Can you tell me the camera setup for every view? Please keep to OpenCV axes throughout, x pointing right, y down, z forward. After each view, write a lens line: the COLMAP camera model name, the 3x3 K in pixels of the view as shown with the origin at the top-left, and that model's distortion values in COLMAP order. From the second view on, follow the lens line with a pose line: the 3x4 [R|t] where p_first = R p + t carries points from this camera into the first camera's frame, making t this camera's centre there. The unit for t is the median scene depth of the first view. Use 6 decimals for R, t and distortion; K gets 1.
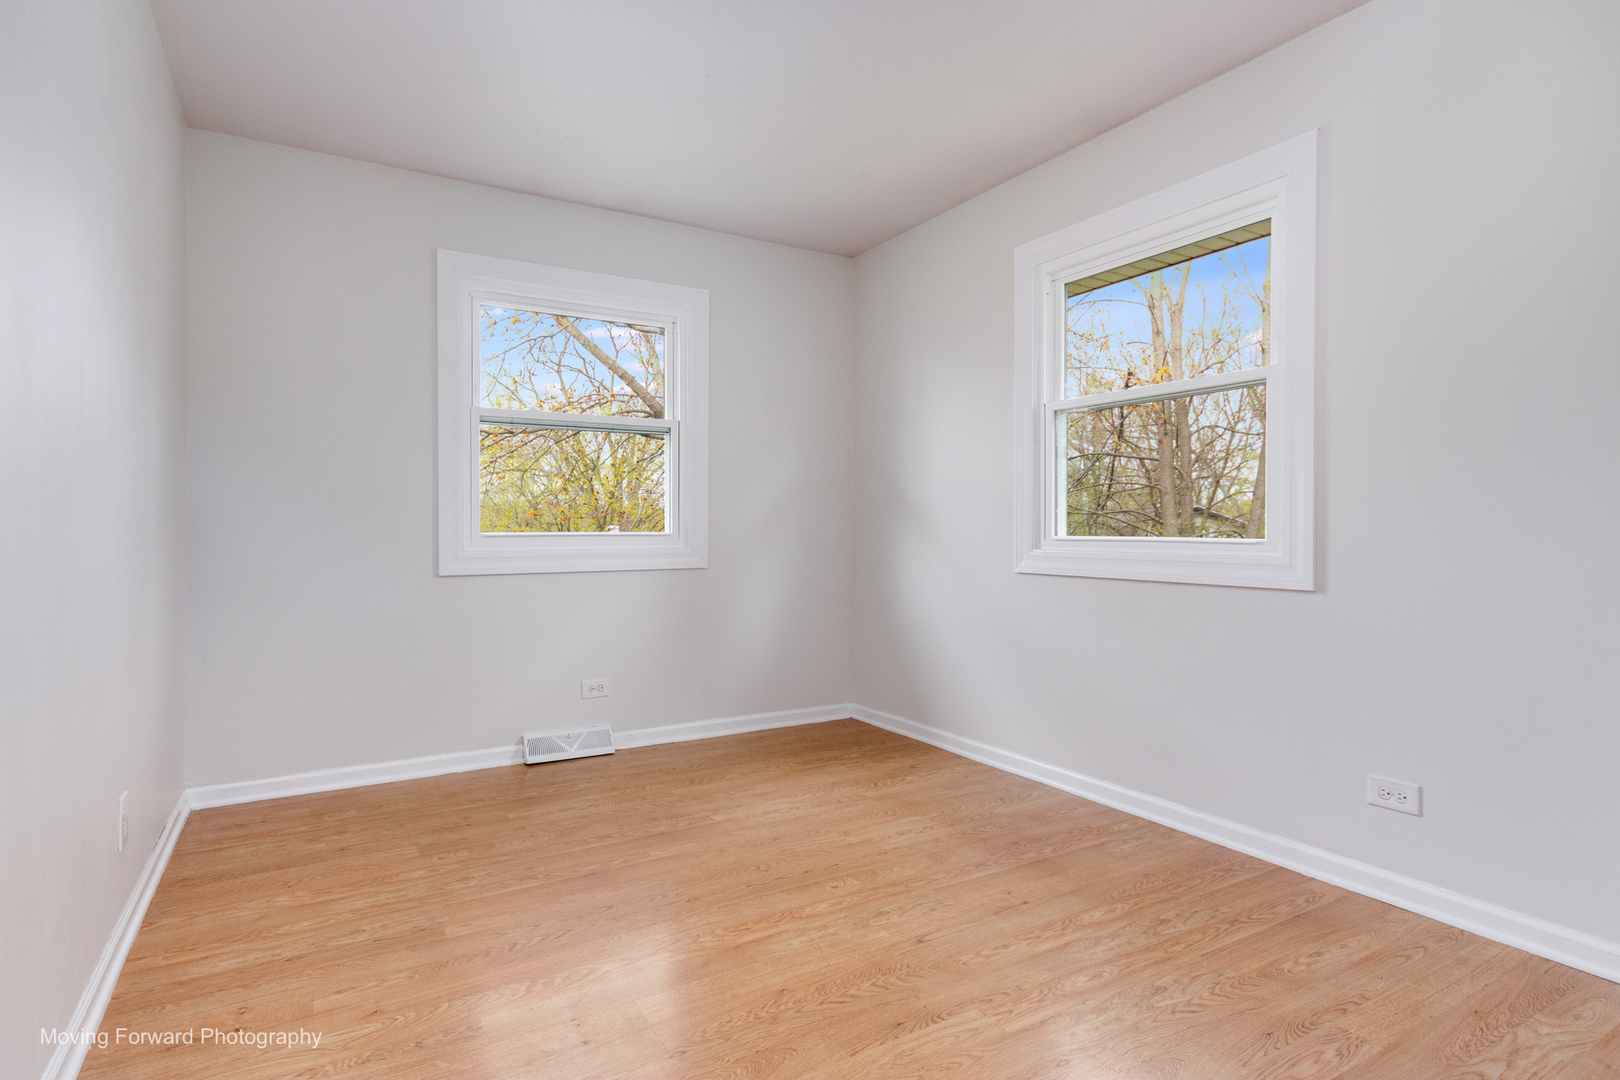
lens RADIAL K [[834.9, 0, 810.5], [0, 834.9, 528.6], [0, 0, 1]] dist [-0.000587, 0.000070]
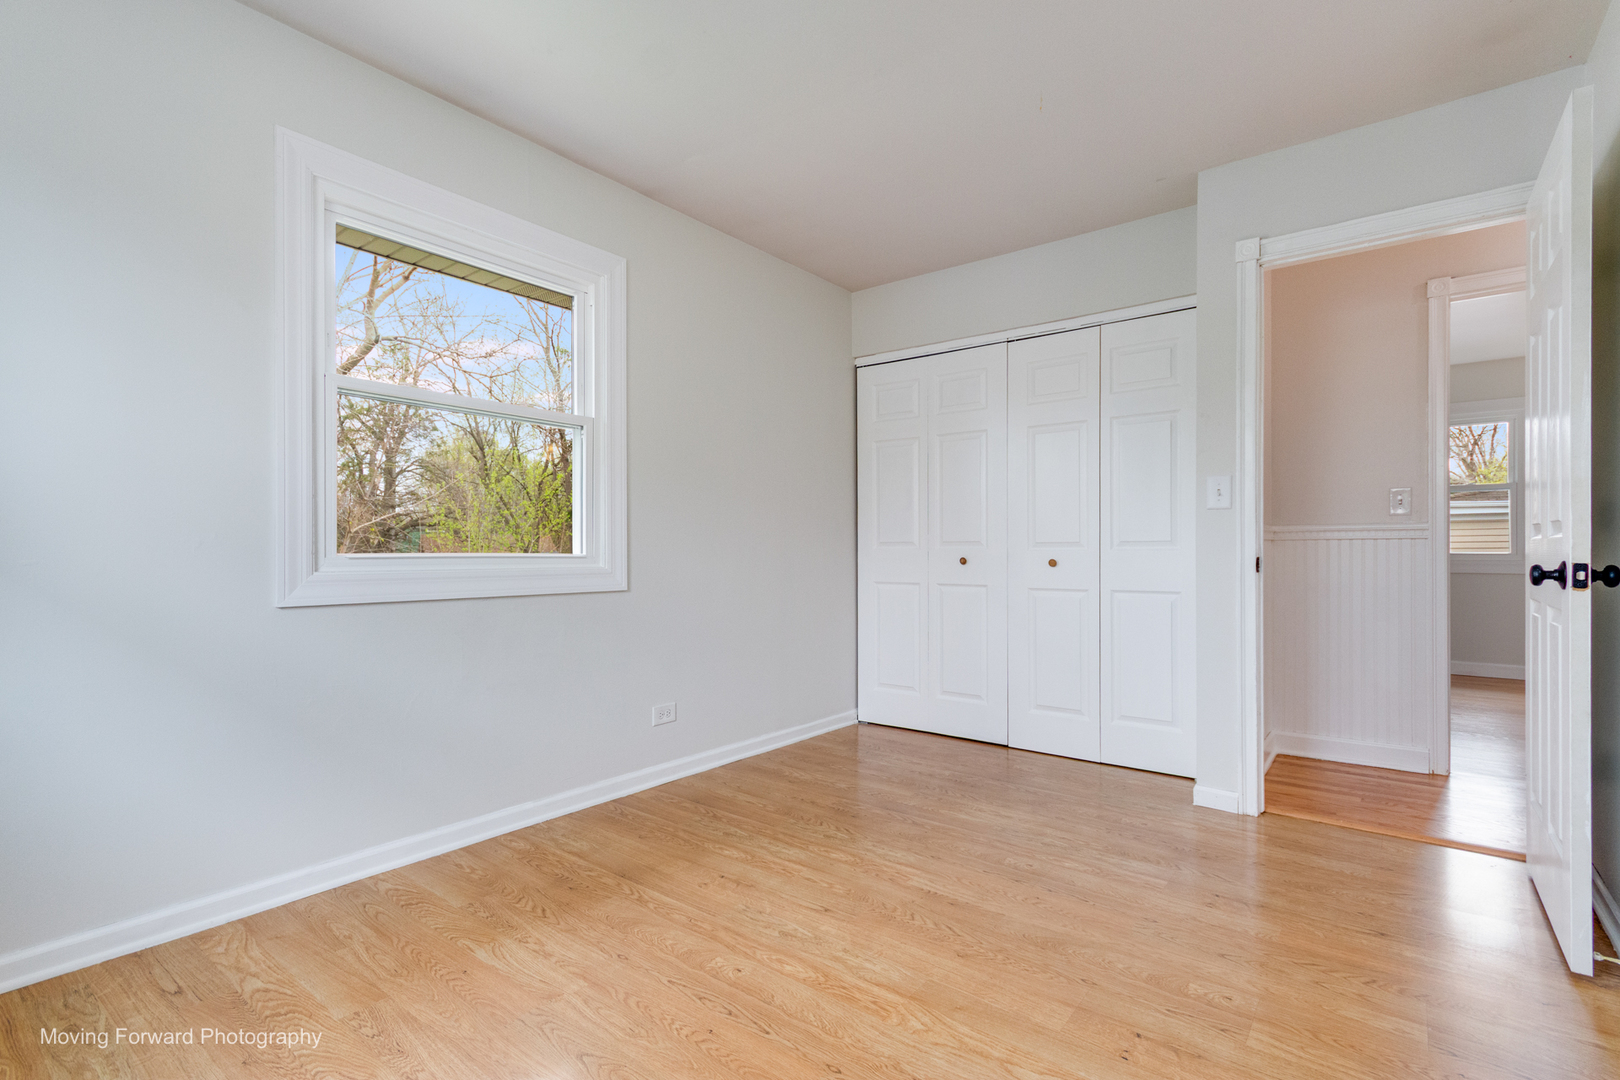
lens RADIAL K [[753.1, 0, 805.1], [0, 753.1, 540.7], [0, 0, 1]] dist [0.005292, -0.000606]
pose [[-0.351155, 0.010357, 0.936260, -0.694723], [-0.002221, 0.999927, -0.011894, 0.006982], [-0.936315, -0.006256, -0.351106, 1.182563]]
